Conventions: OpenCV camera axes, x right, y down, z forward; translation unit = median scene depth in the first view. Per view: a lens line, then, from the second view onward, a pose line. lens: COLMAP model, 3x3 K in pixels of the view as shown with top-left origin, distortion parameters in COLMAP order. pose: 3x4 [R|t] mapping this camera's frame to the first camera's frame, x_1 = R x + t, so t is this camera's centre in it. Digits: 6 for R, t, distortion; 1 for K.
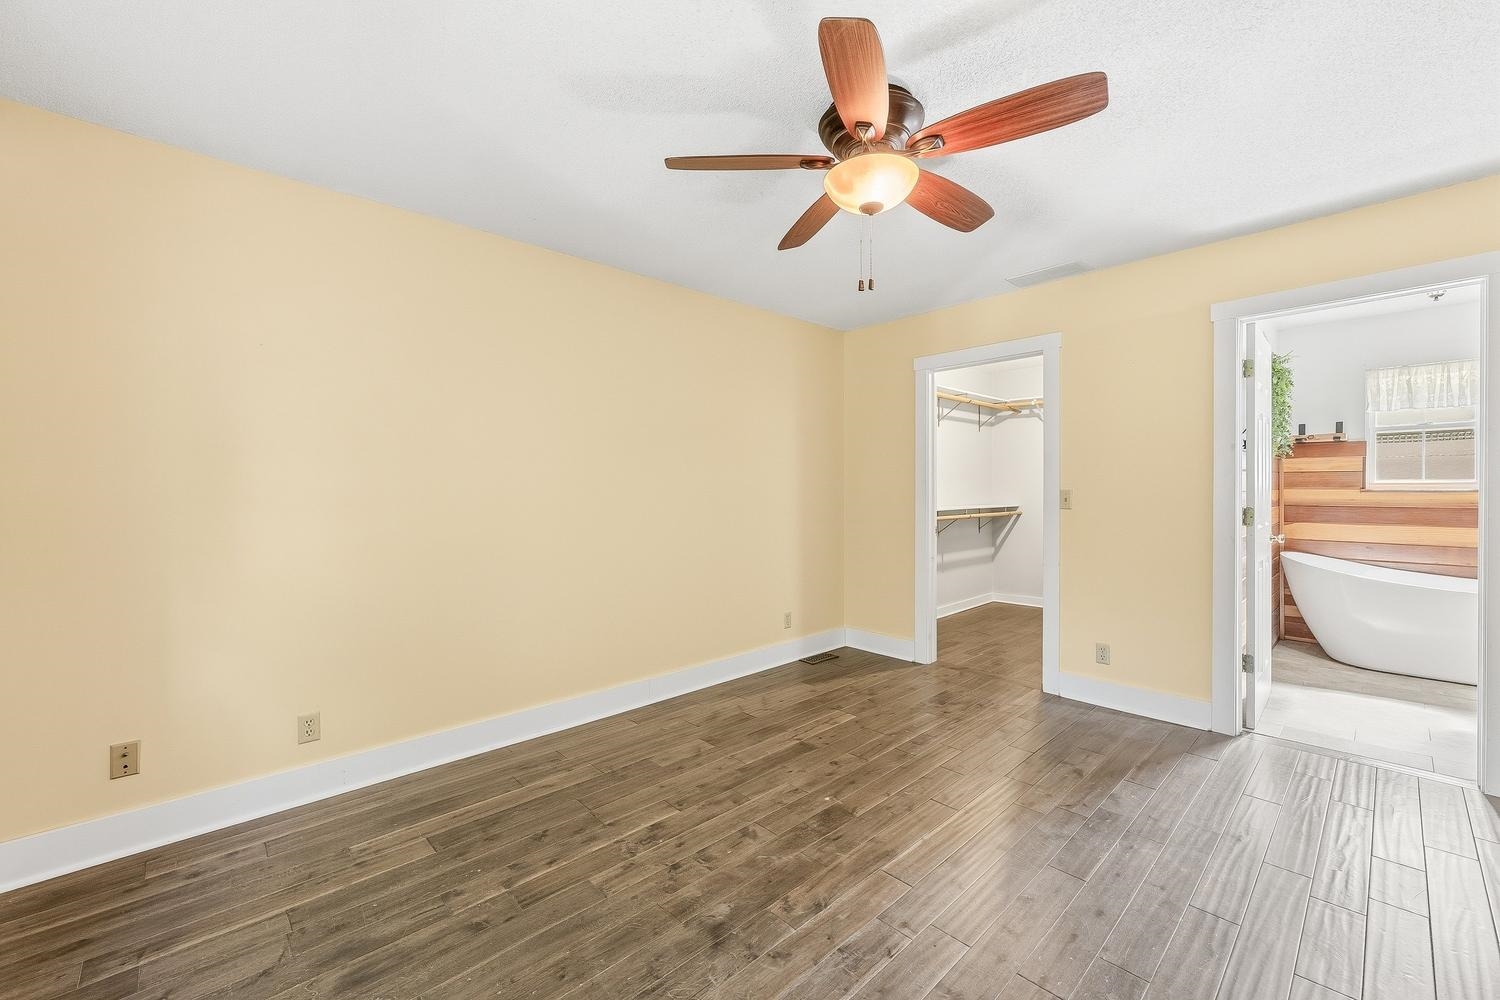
lens RADIAL K [[597.3, 0, 745.4], [0, 597.3, 493.3], [0, 0, 1]] dist [-0.002904, -0.000102]
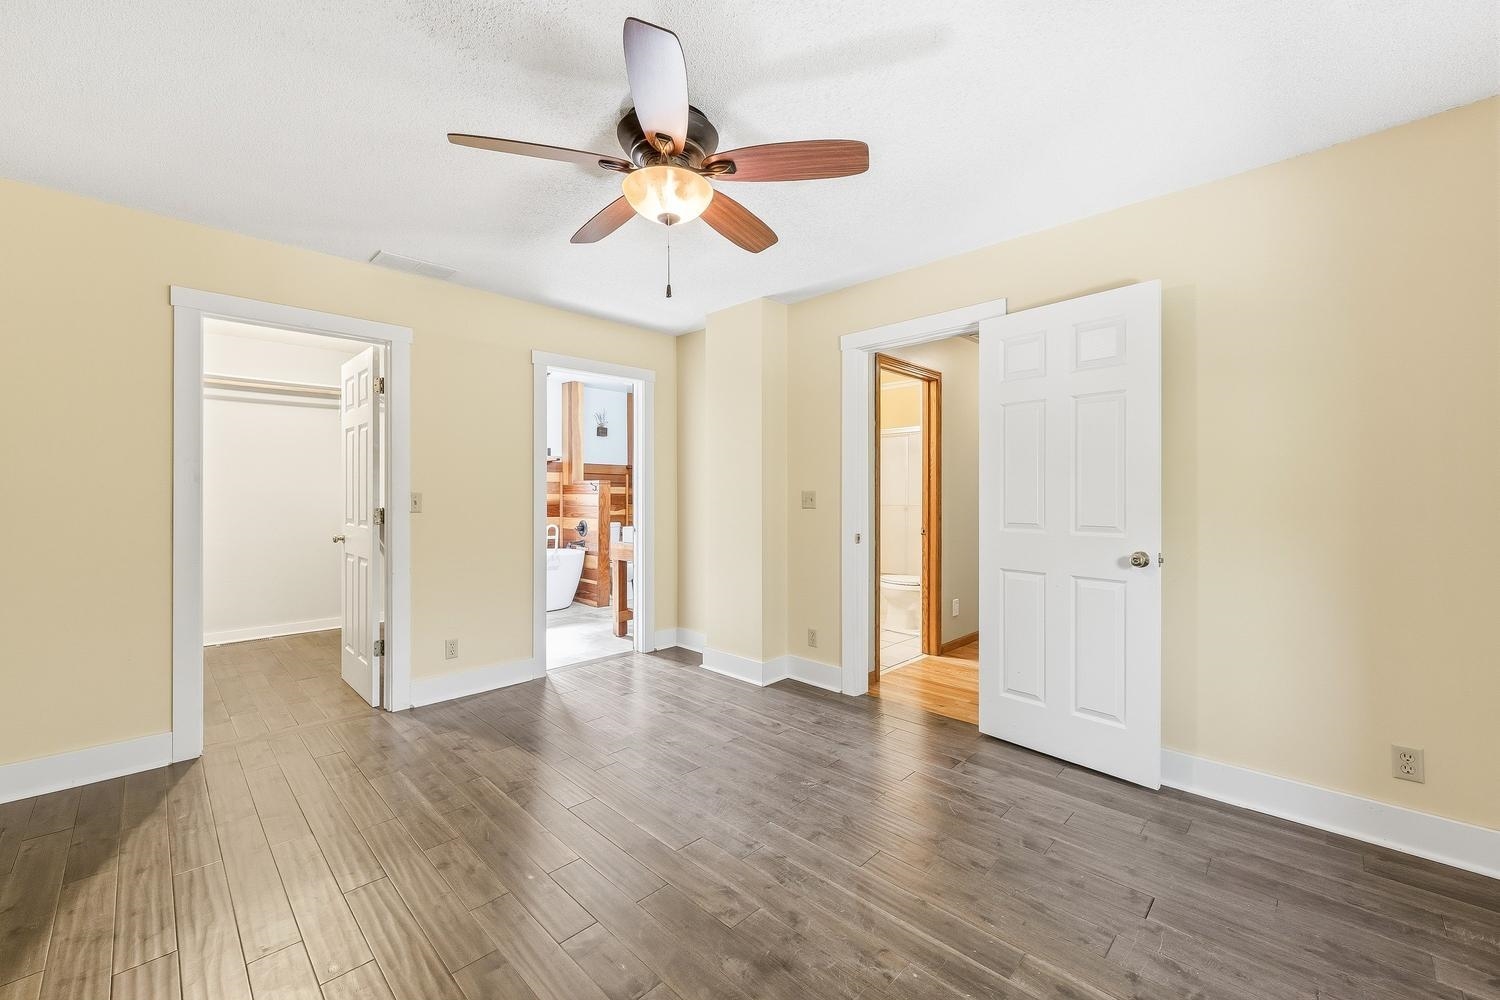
lens RADIAL K [[597.3, 0, 749.3], [0, 597.3, 491.8], [0, 0, 1]] dist [-0.002904, -0.000102]
pose [[-0.052578, 0.006616, 0.998595, -0.403345], [0.007131, 0.999955, -0.006250, 0.002380], [-0.998591, 0.006793, -0.052622, 0.445742]]
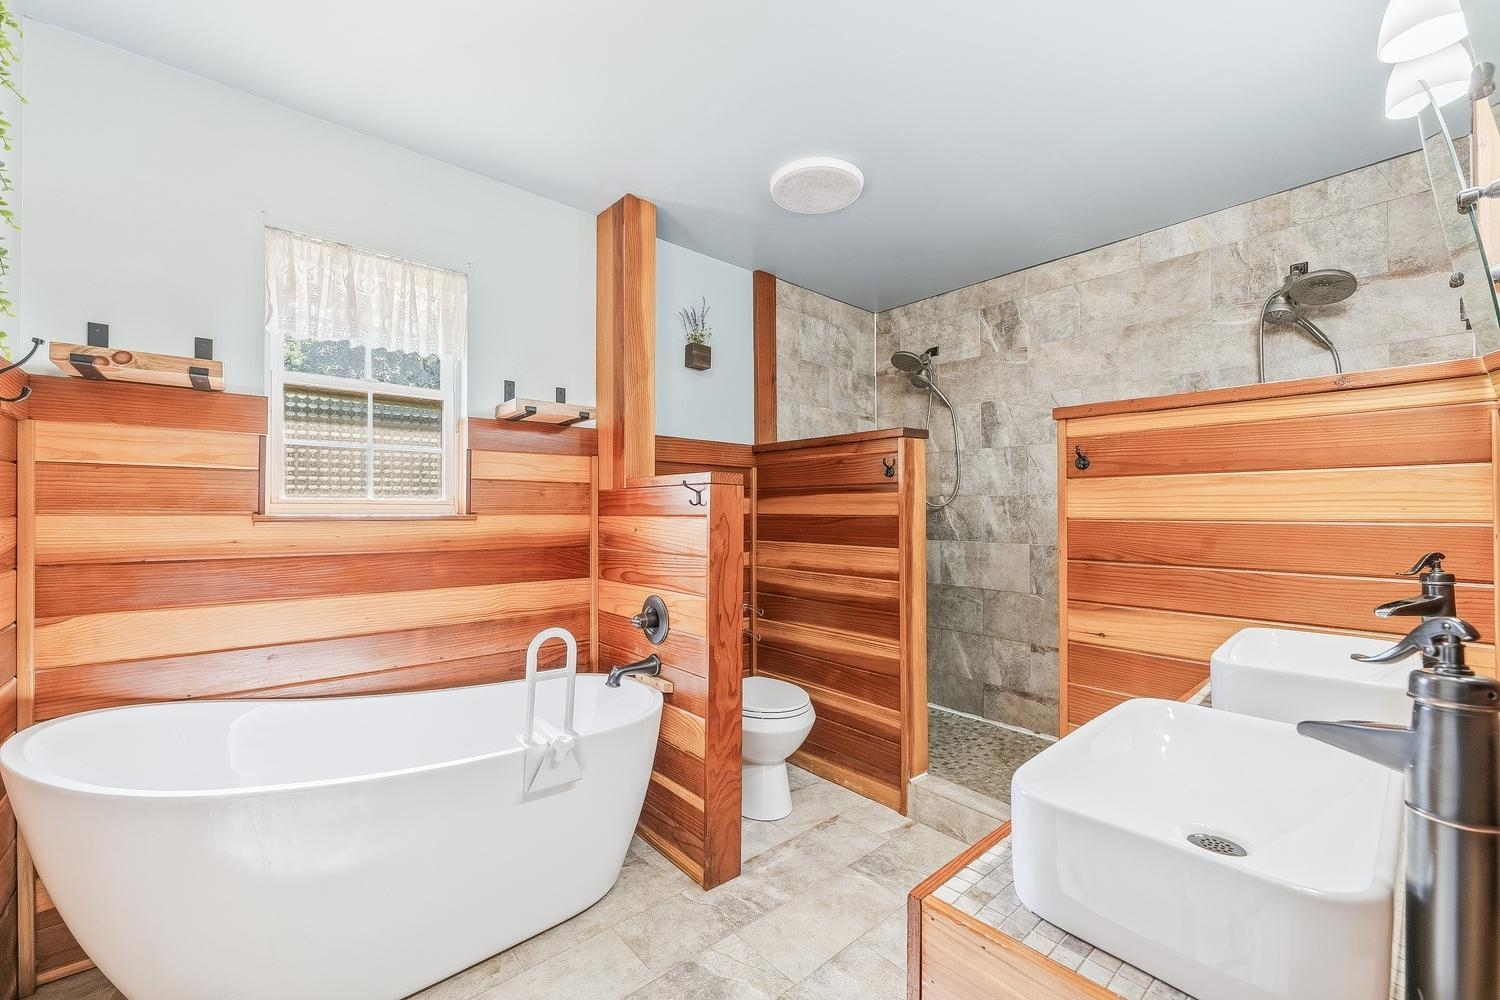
lens RADIAL K [[597.3, 0, 749.2], [0, 597.3, 511.1], [0, 0, 1]] dist [-0.002904, -0.000102]
pose [[0.023696, 0.003006, 0.999715, 0.693141], [0.006002, 0.999977, -0.003149, -0.007209], [-0.999701, 0.006074, 0.023677, 0.712499]]
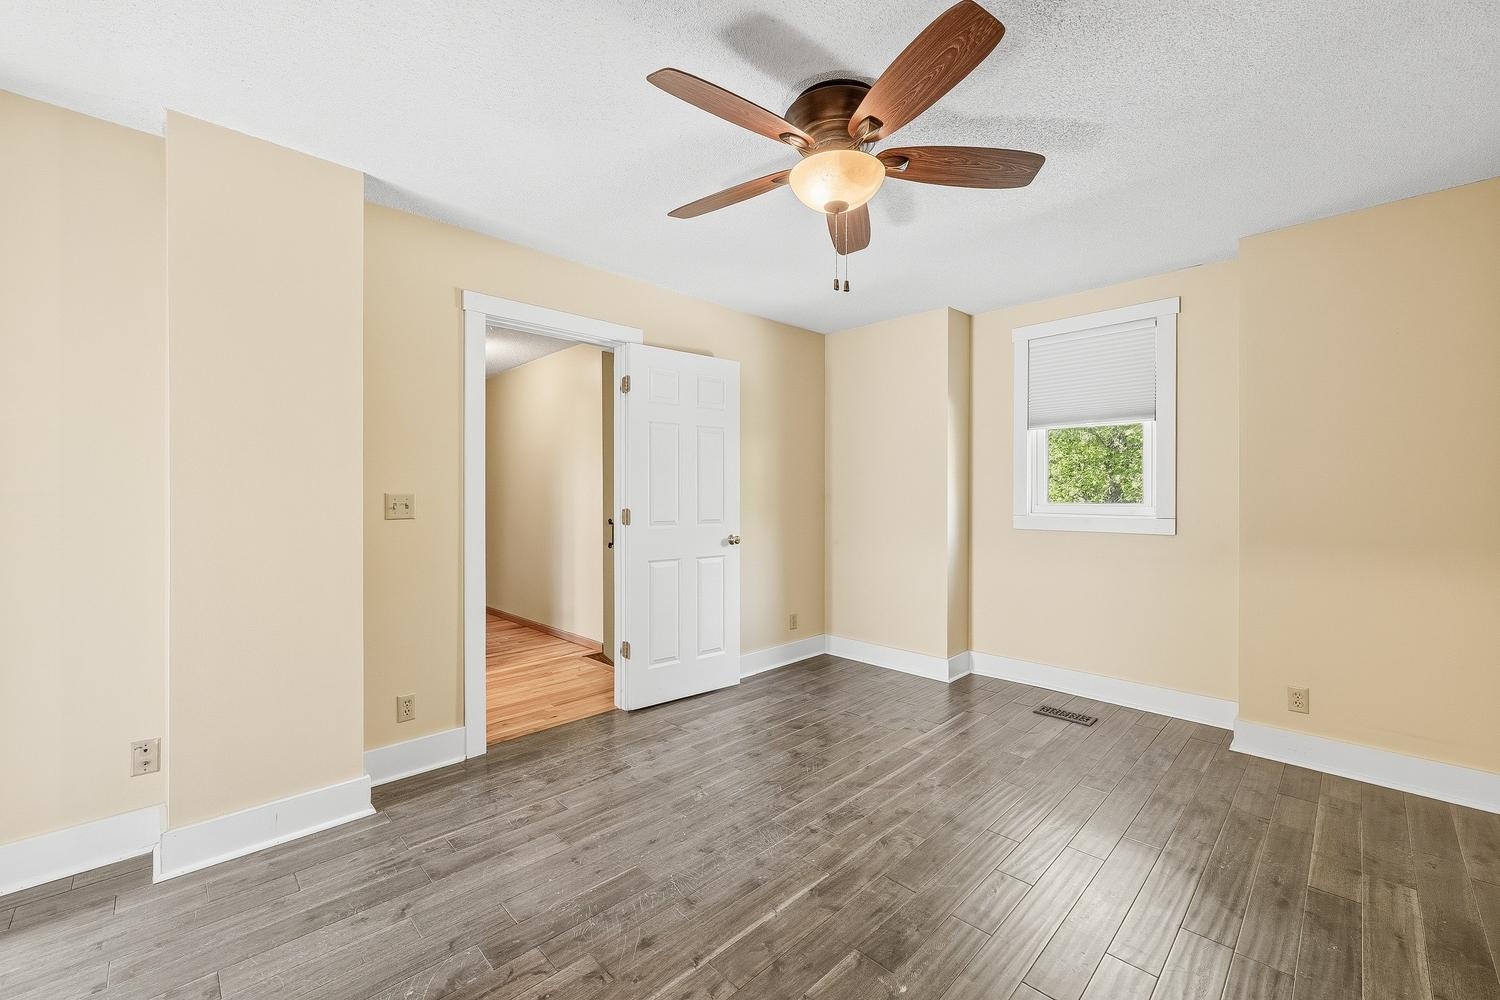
lens RADIAL K [[597.3, 0, 754.8], [0, 597.3, 495.2], [0, 0, 1]] dist [-0.002904, -0.000102]
pose [[-0.999226, 0.004035, -0.039140, 0.186819], [0.003863, 0.999983, 0.004460, -0.003903], [0.039157, 0.004306, -0.999224, 0.960612]]
